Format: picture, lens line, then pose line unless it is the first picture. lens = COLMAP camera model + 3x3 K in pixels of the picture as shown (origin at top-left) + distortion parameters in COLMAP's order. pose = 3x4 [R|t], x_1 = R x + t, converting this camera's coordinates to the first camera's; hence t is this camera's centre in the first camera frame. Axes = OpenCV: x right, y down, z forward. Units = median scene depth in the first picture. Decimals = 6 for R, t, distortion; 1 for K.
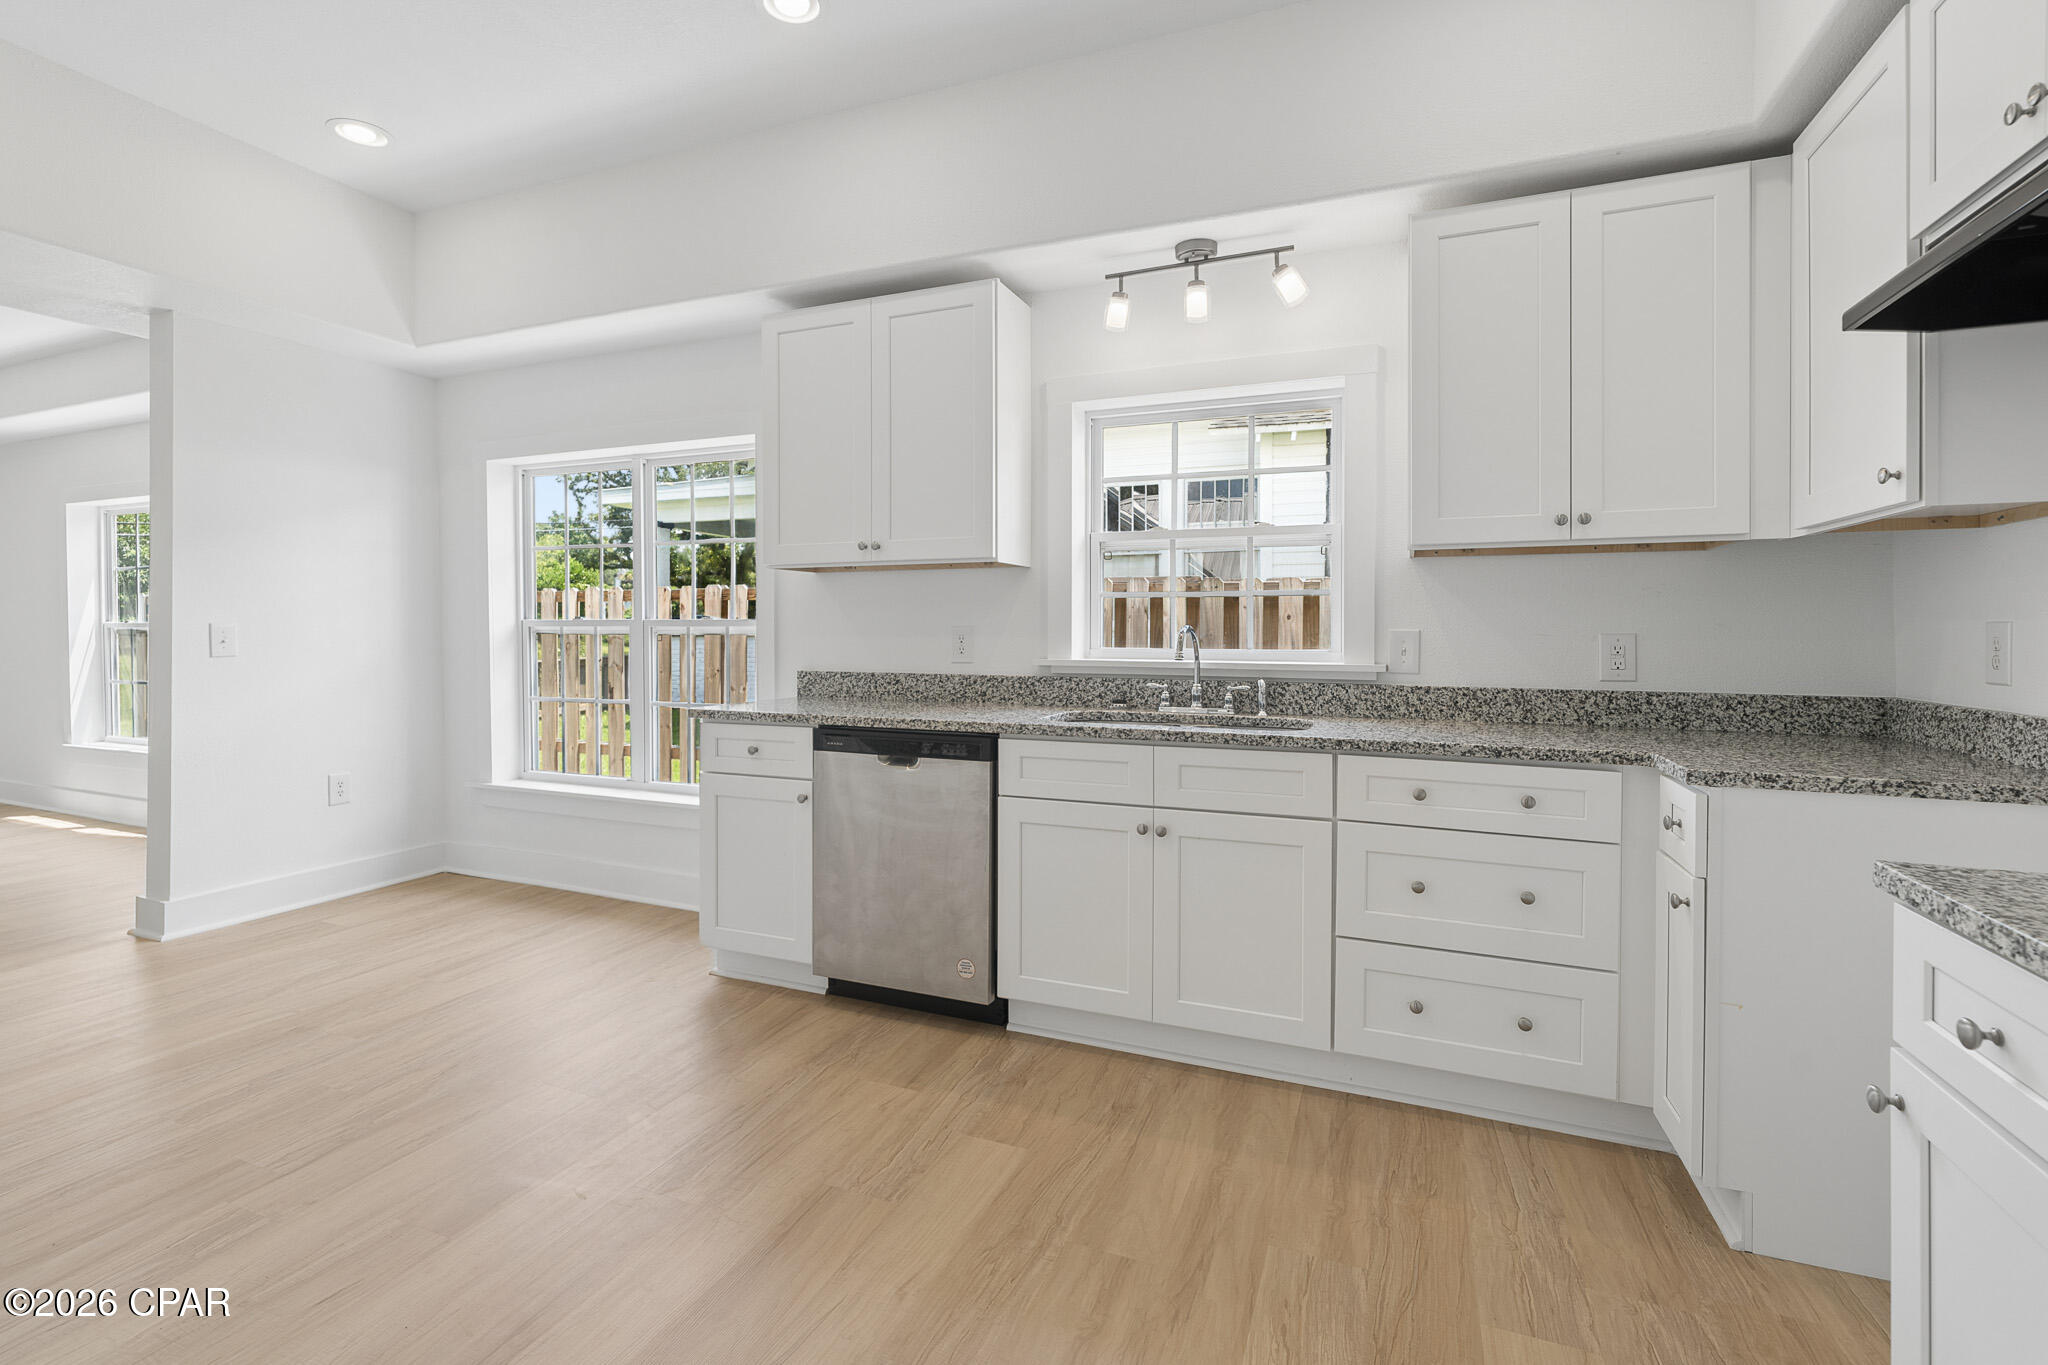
lens RADIAL K [[937.7, 0, 1000.5], [0, 937.7, 635.6], [0, 0, 1]] dist [-0.005083, 0.003083]
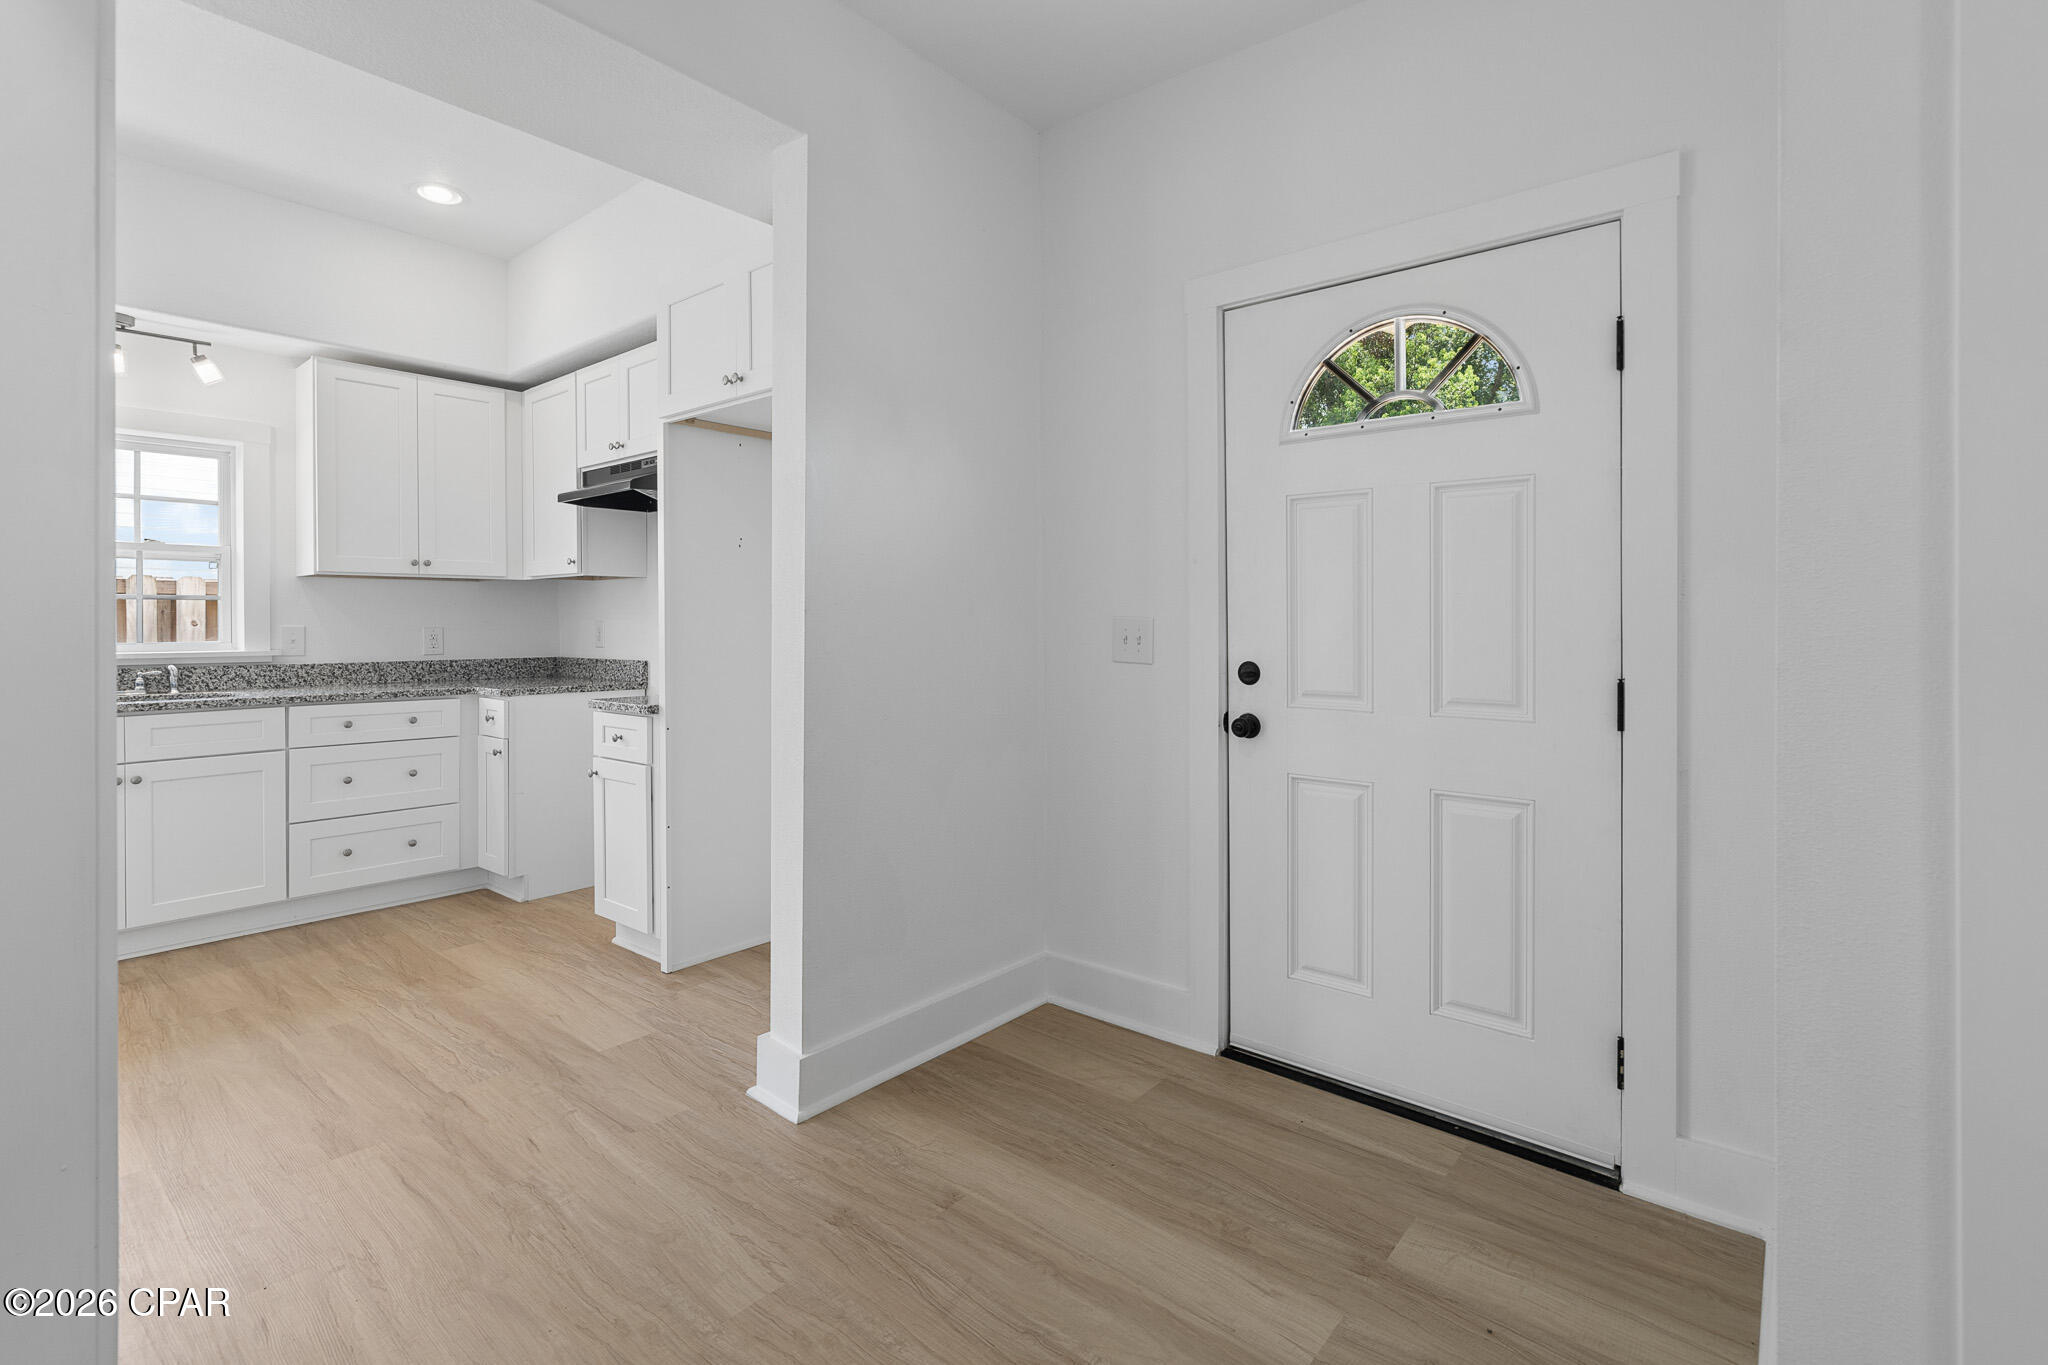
lens RADIAL K [[937.7, 0, 1035.2], [0, 937.7, 623.3], [0, 0, 1]] dist [-0.005083, 0.003083]
pose [[0.272786, -0.004862, 0.962062, -0.768275], [0.009251, 0.999954, 0.002430, -0.003657], [-0.962030, 0.008237, 0.272819, -0.593974]]
